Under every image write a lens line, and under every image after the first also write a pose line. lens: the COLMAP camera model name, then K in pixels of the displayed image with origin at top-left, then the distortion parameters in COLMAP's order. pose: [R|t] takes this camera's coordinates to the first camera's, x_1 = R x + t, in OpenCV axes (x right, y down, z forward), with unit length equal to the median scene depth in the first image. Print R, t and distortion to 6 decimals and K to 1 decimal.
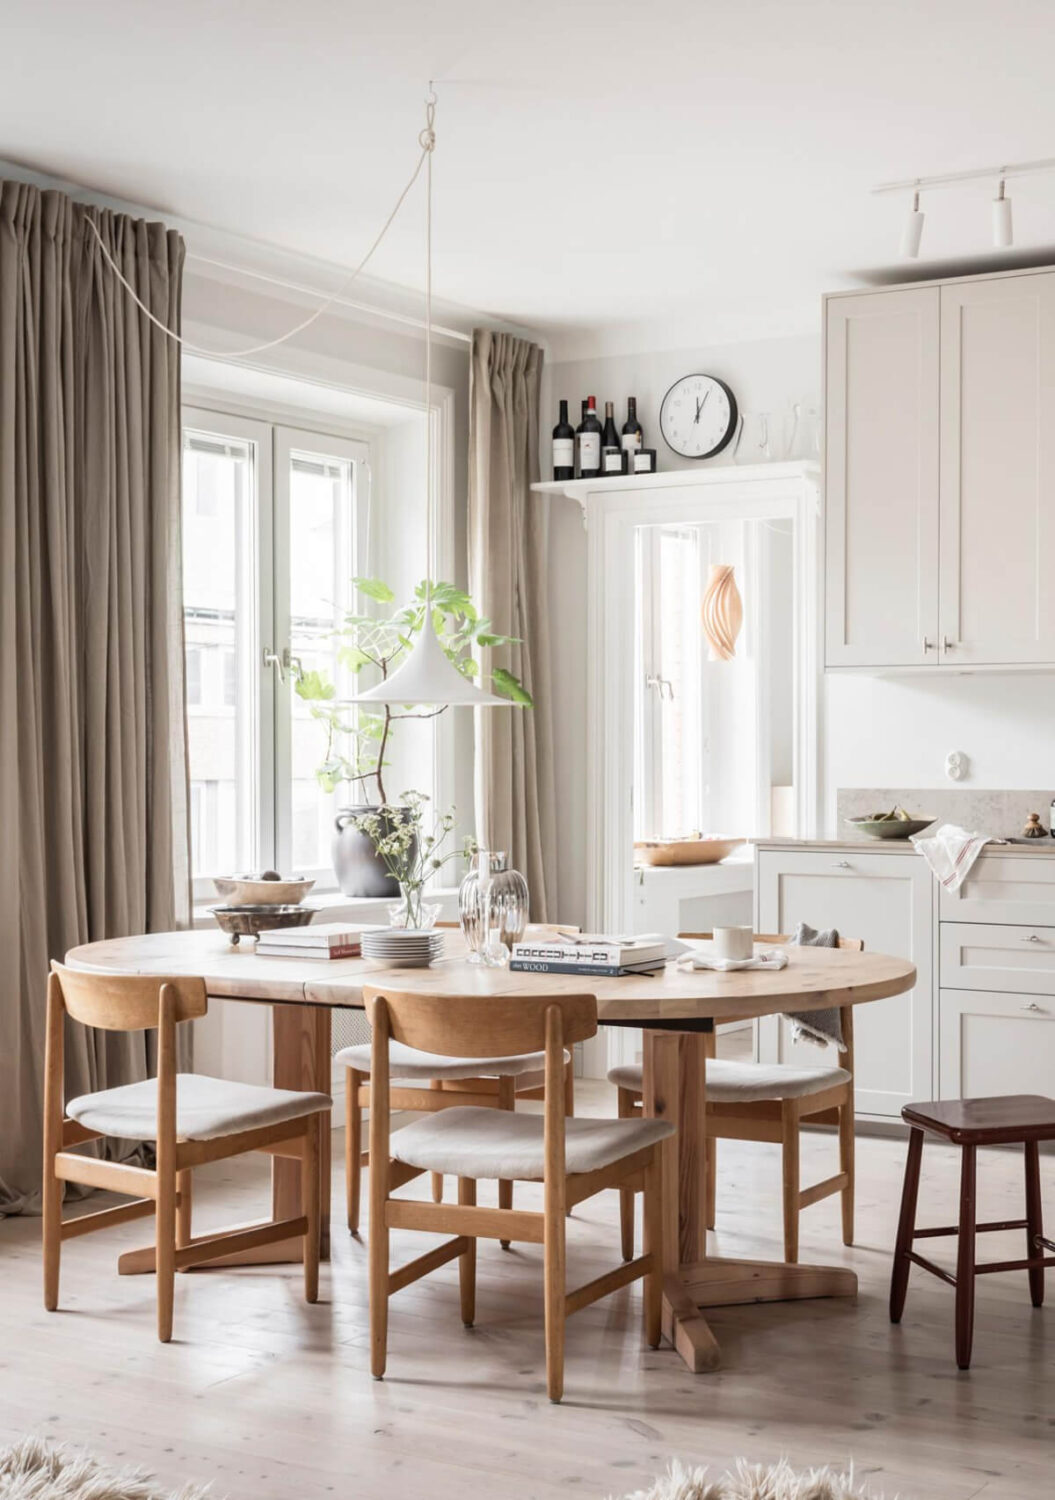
lens RADIAL K [[1868.5, 0, 733.6], [0, 1868.5, 752.7], [0, 0, 1]] dist [0.016014, 0.007709]
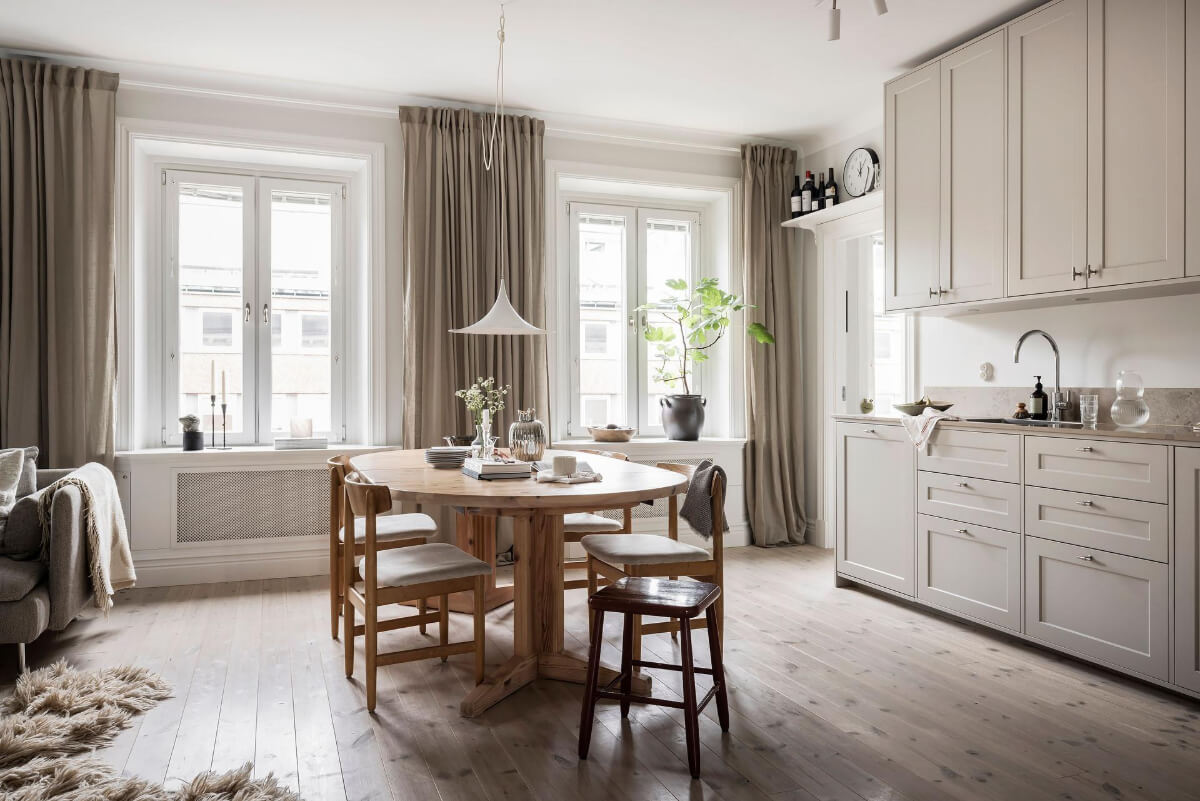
lens RADIAL K [[825.9, 0, 624.3], [0, 825.9, 390.5], [0, 0, 1]] dist [0.001529, -0.002219]
pose [[0.784084, 0.007170, -0.620614, 0.309580], [-0.001303, 0.999950, 0.009906, 0.016391], [0.620654, -0.006958, 0.784054, 0.282054]]
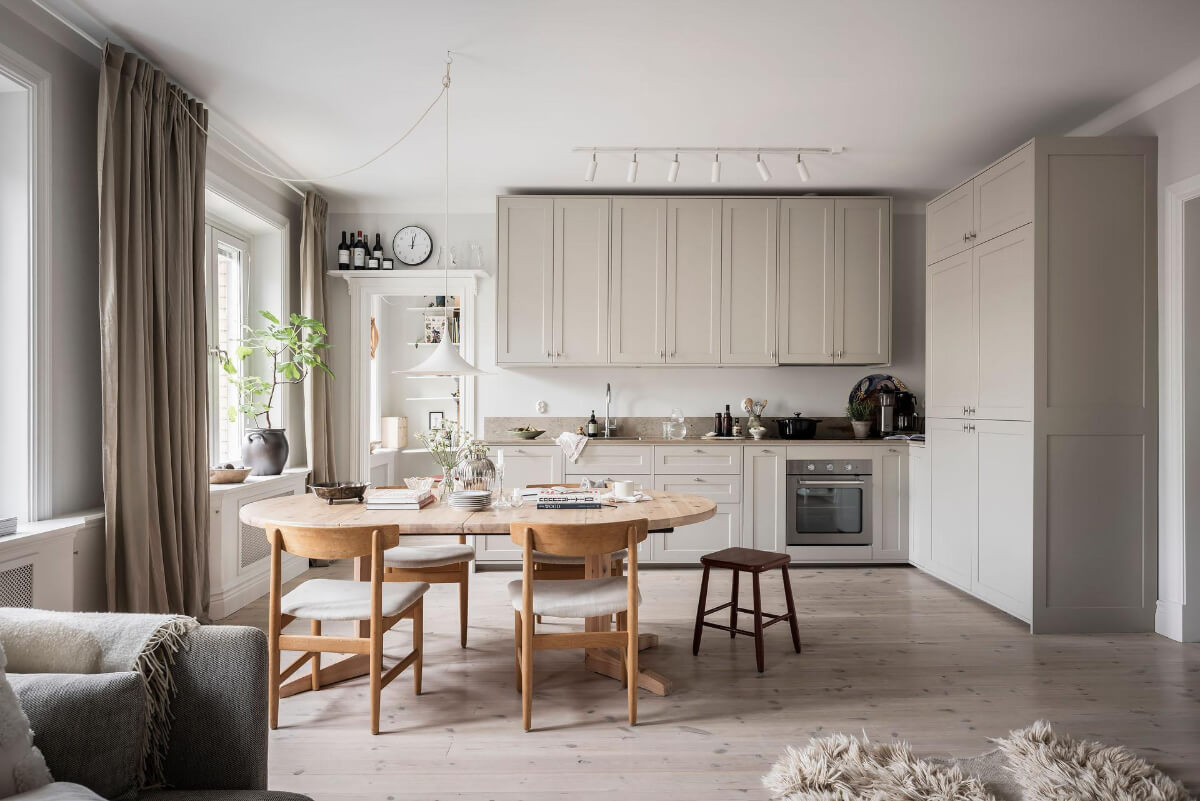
lens RADIAL K [[723.7, 0, 571.6], [0, 723.7, 408.2], [0, 0, 1]] dist [-0.001866, -0.000297]
pose [[0.882236, -0.003206, 0.470796, -0.271329], [0.001152, 0.999989, 0.004651, 0.004356], [-0.470806, -0.003561, 0.882230, 0.190223]]
